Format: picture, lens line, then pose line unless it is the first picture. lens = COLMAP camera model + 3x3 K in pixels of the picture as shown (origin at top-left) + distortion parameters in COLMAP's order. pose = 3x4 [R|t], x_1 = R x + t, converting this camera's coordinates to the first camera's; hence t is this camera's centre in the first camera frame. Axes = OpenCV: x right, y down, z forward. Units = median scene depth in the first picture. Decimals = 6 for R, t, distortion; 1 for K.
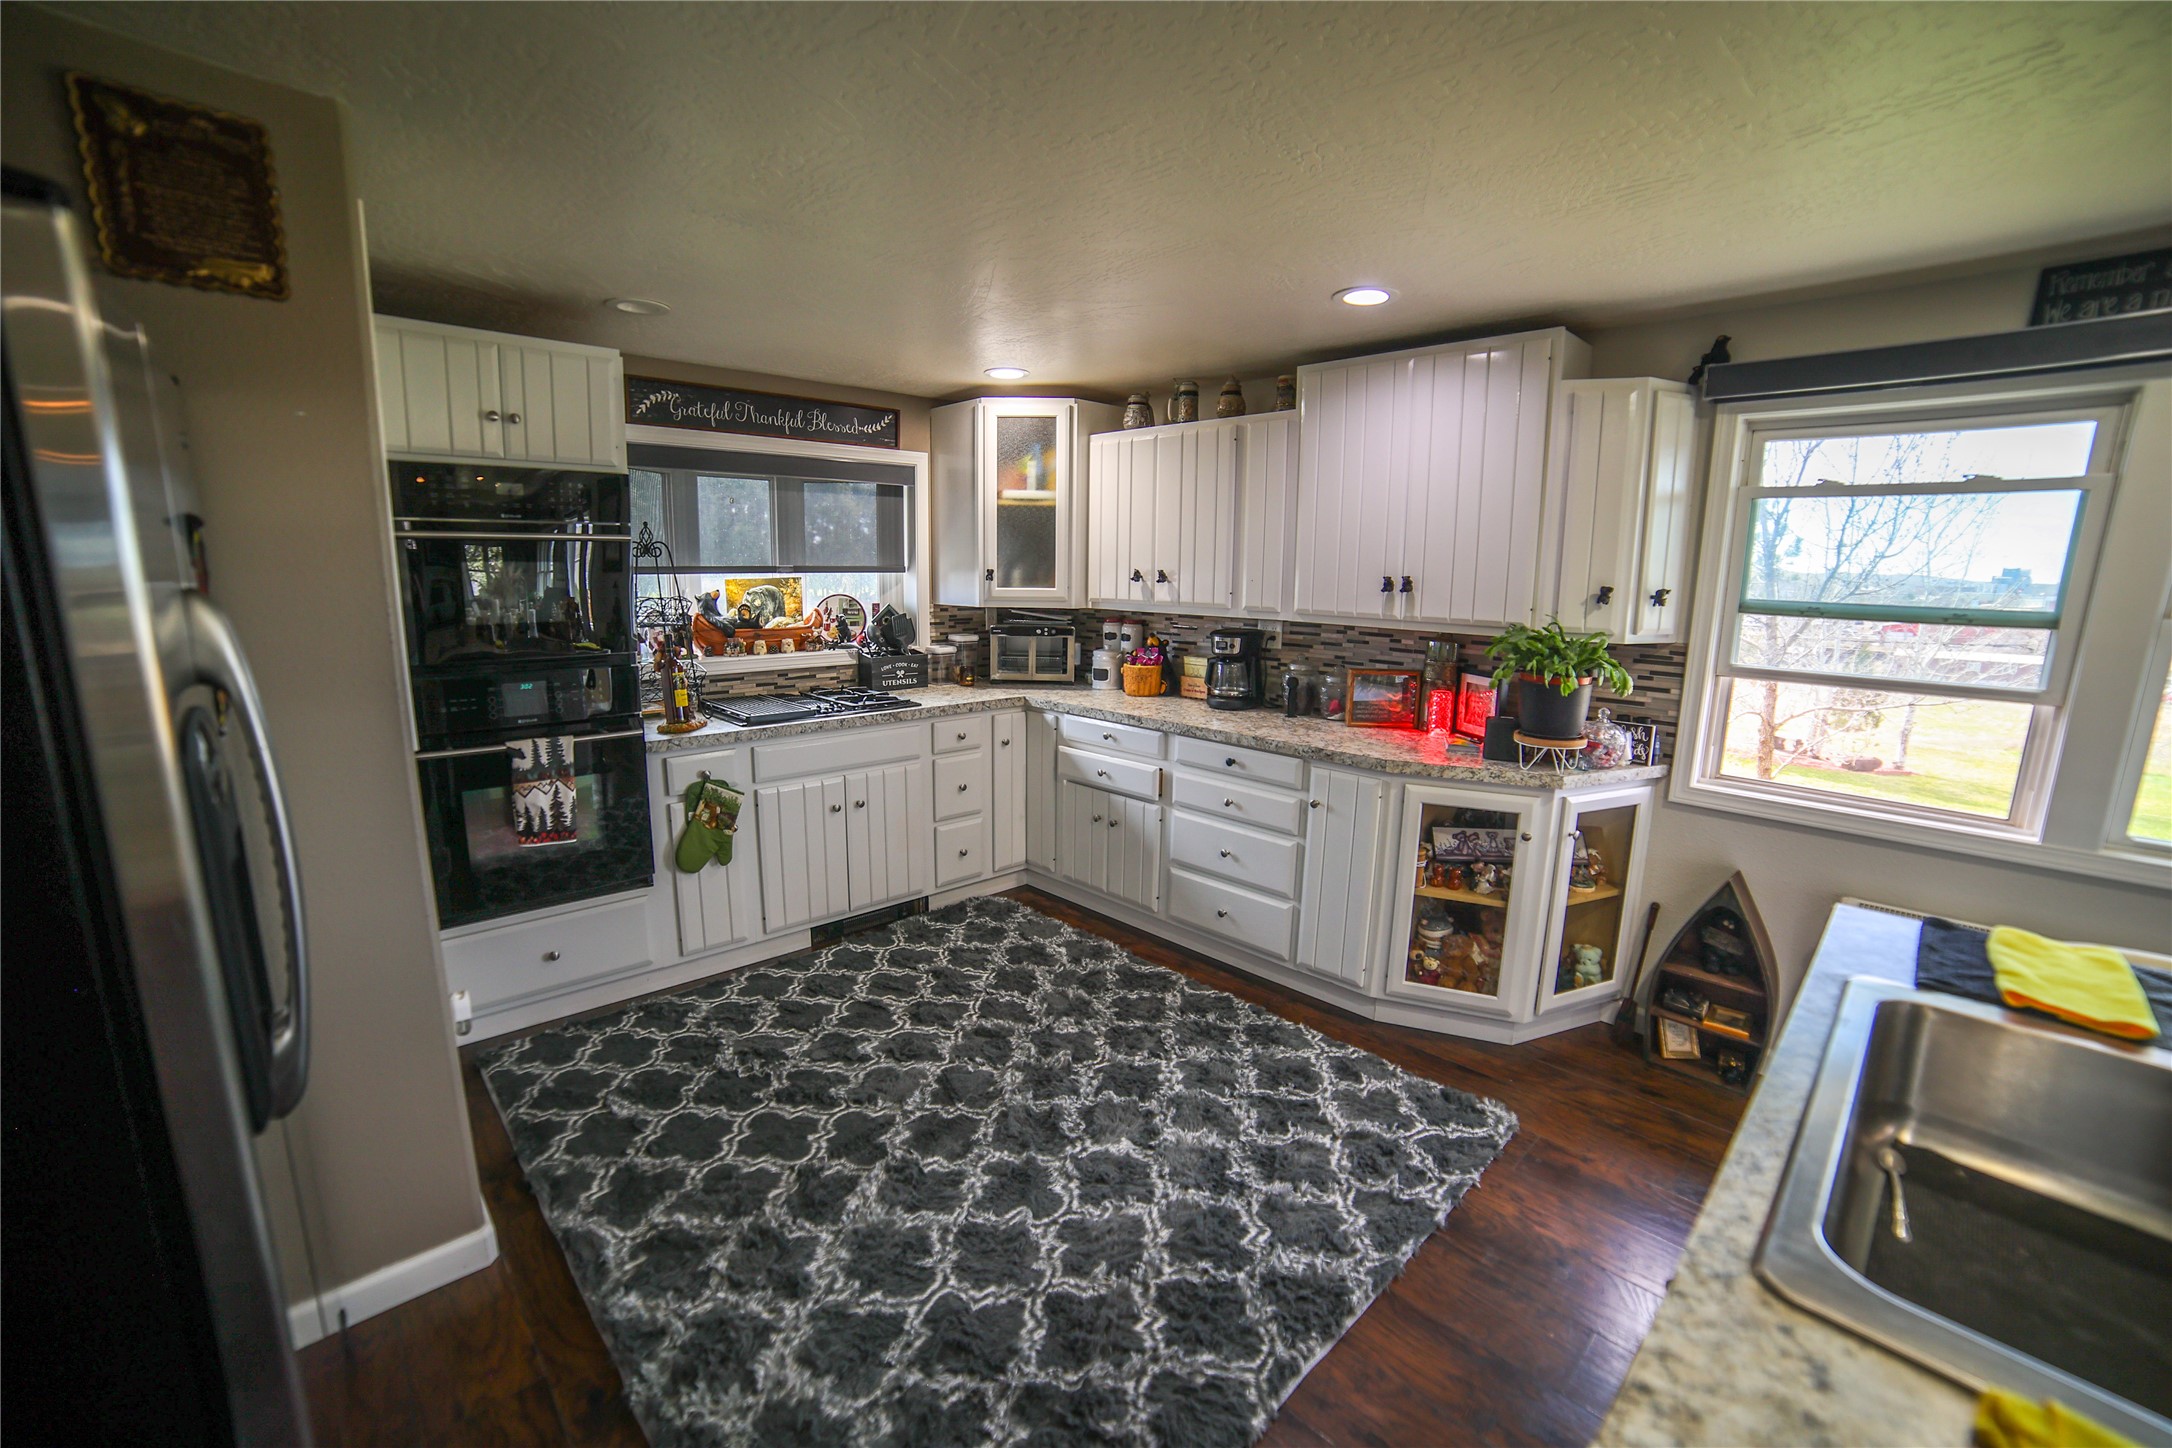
lens RADIAL K [[904.1, 0, 1086.0], [0, 904.1, 724.0], [0, 0, 1]] dist [-0.111889, 0.038854]
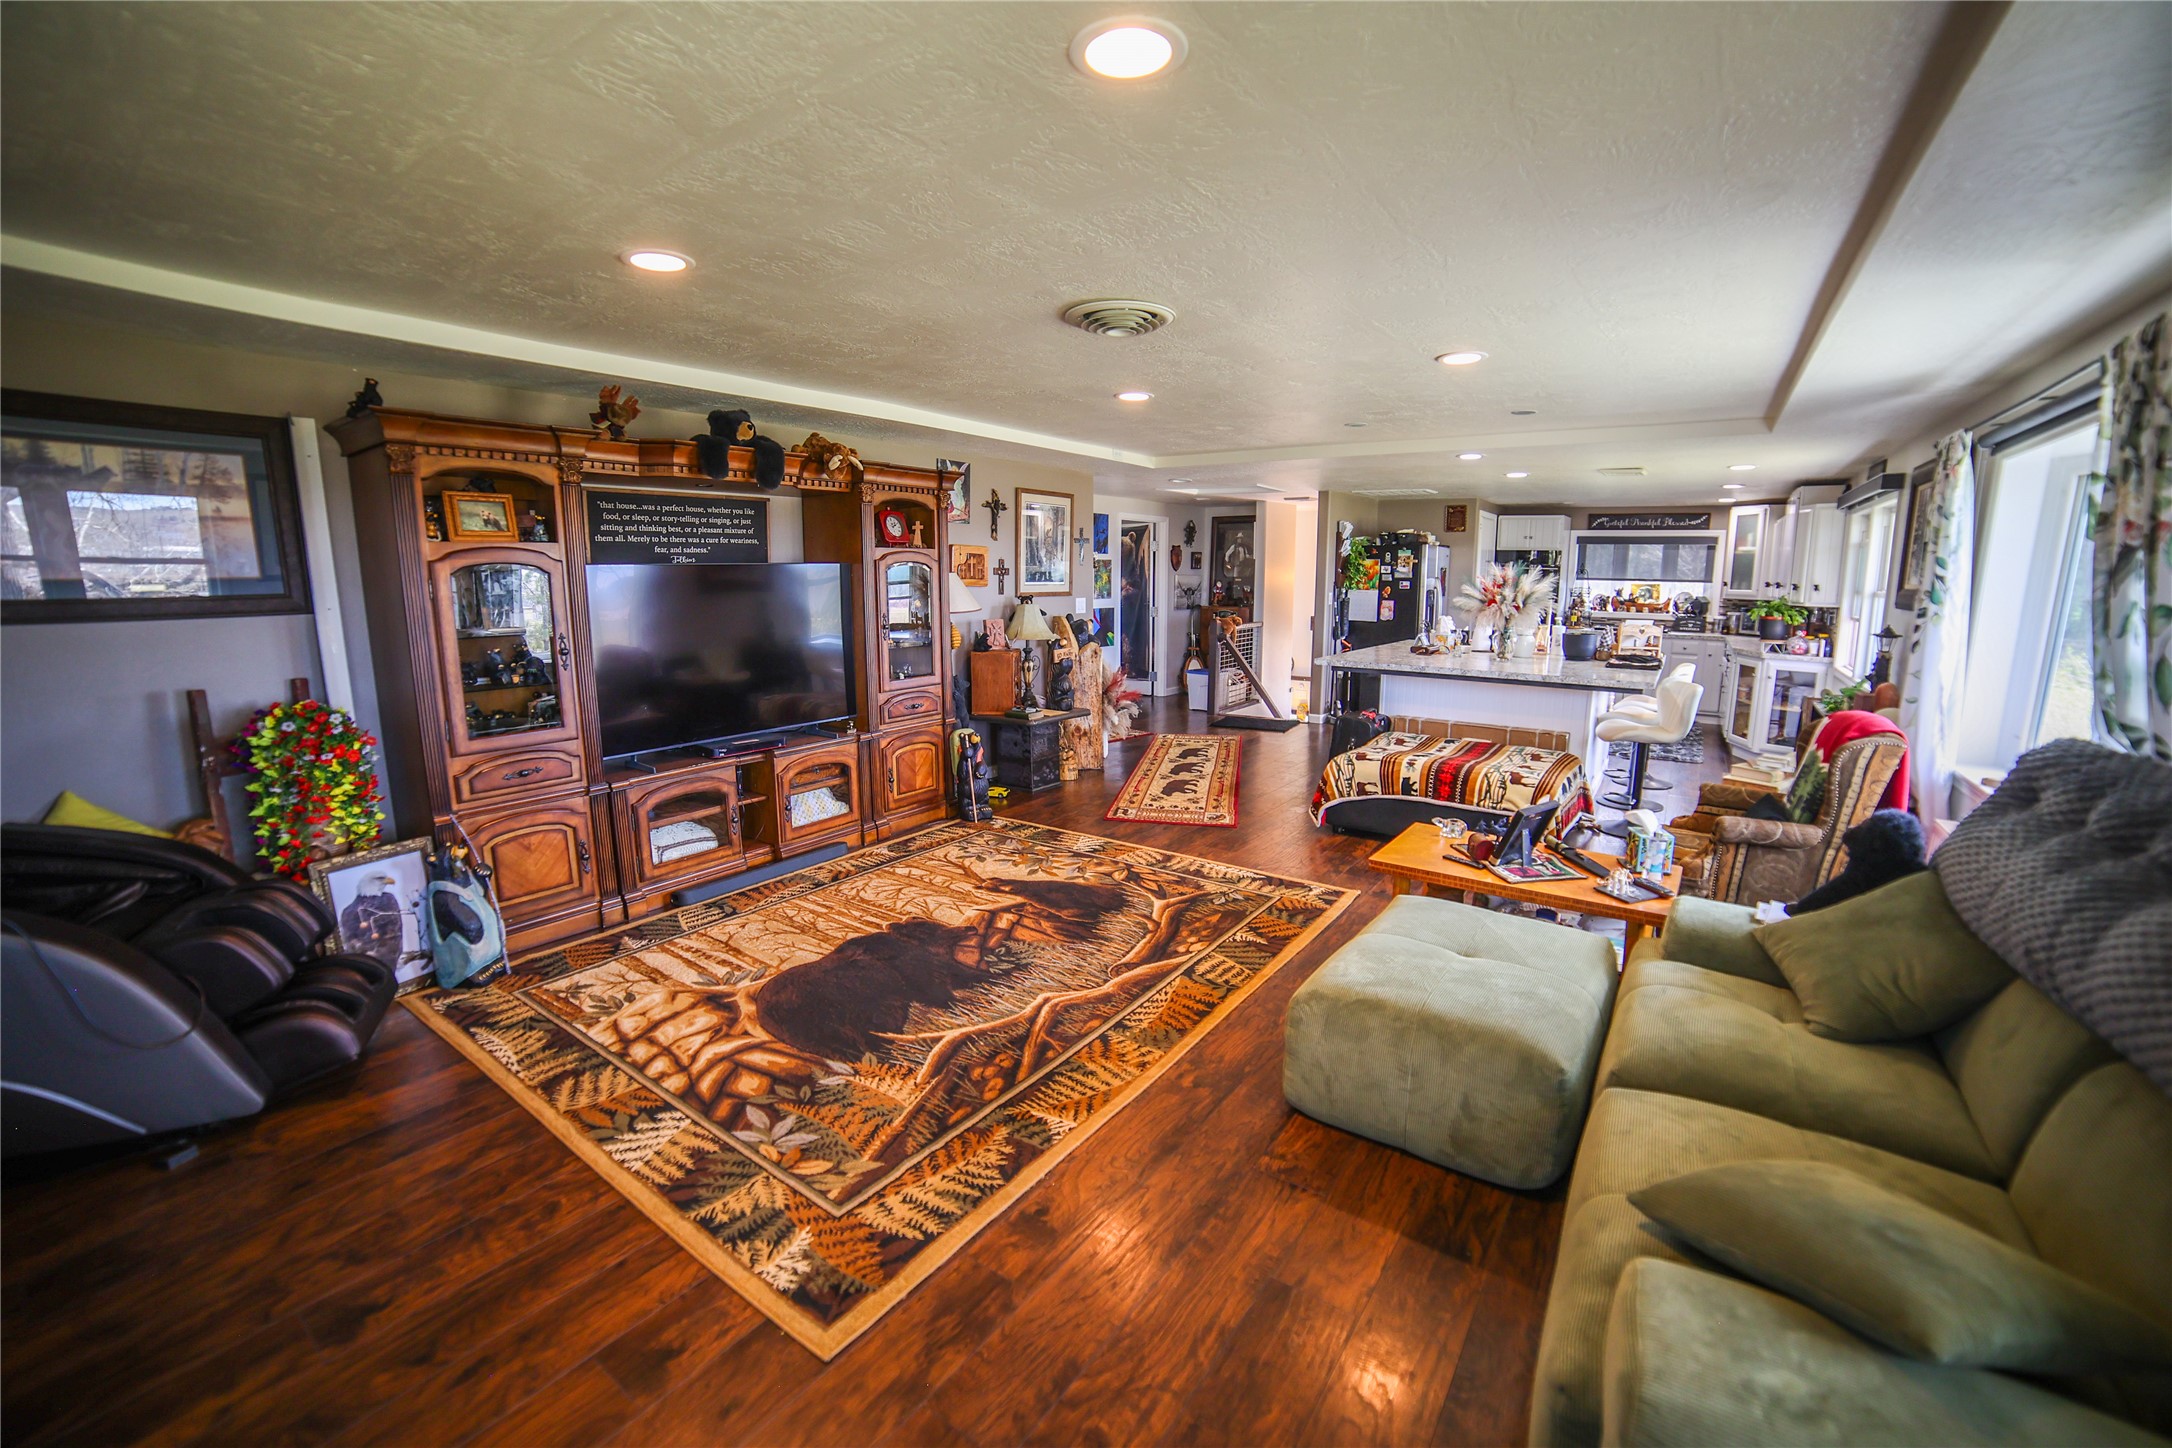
lens RADIAL K [[904.1, 0, 1086.0], [0, 904.1, 724.0], [0, 0, 1]] dist [-0.111889, 0.038854]
pose [[0.180499, 0.153192, -0.971572, 2.175983], [-0.170339, 0.977739, 0.122519, 0.236502], [0.968713, 0.143382, 0.202576, -1.191097]]
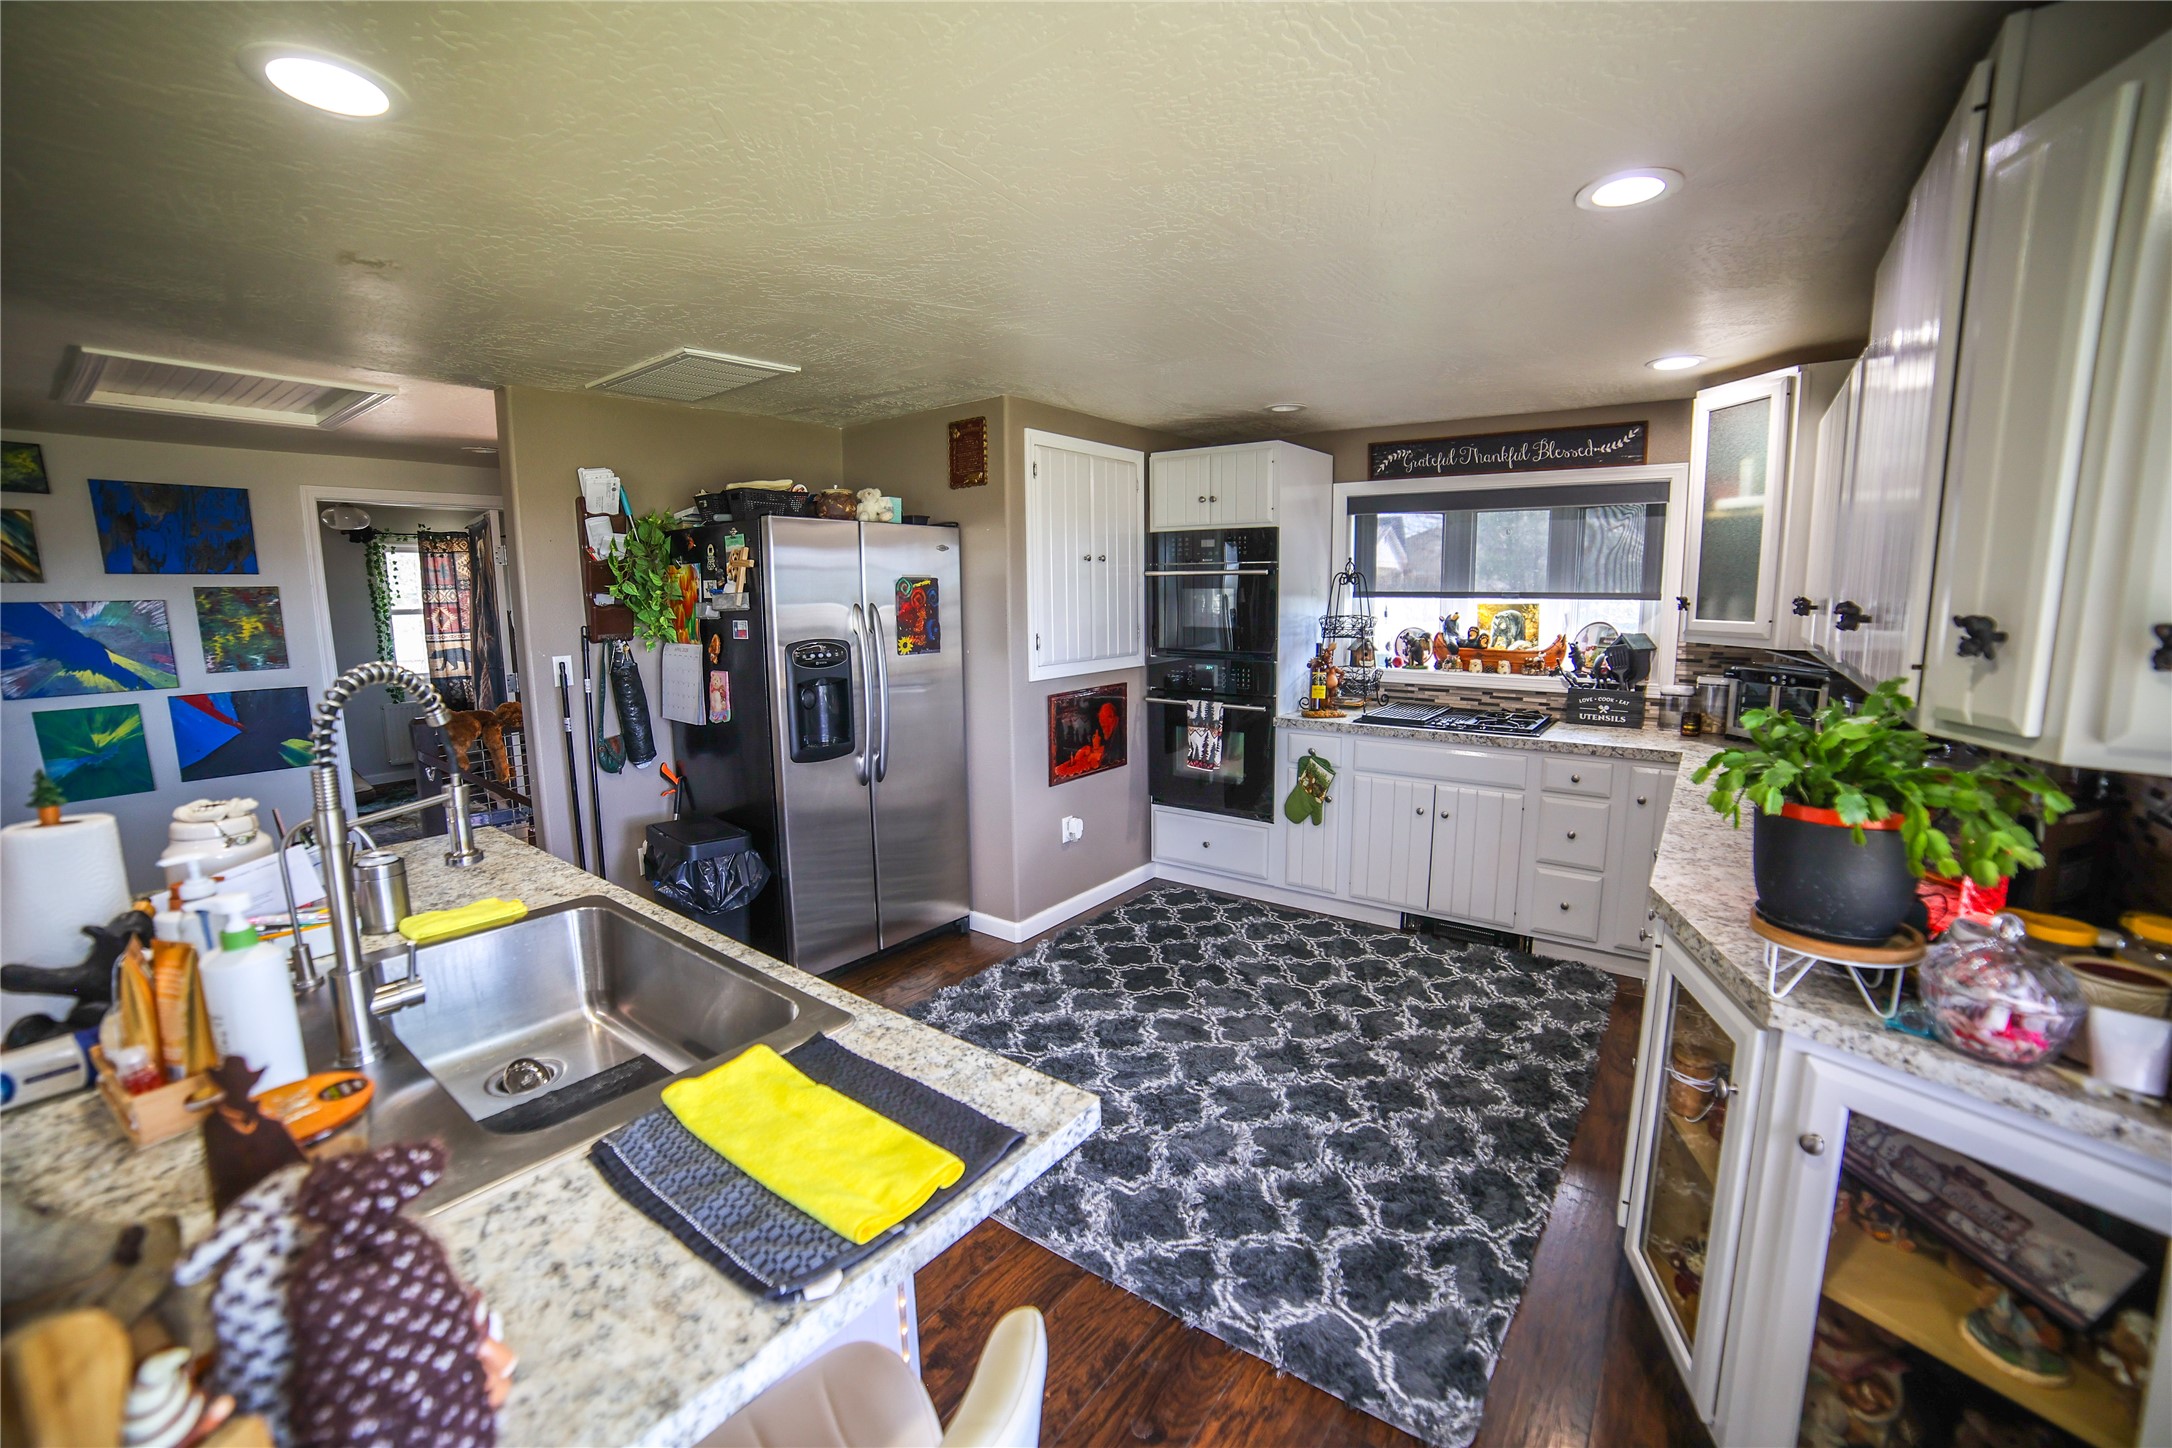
lens RADIAL K [[904.1, 0, 1086.0], [0, 904.1, 724.0], [0, 0, 1]] dist [-0.111889, 0.038854]
pose [[0.149952, 0.131575, -0.979899, 0.743289], [-0.157768, 0.981590, 0.107659, -0.066633], [0.976024, 0.138453, 0.167950, 0.415292]]
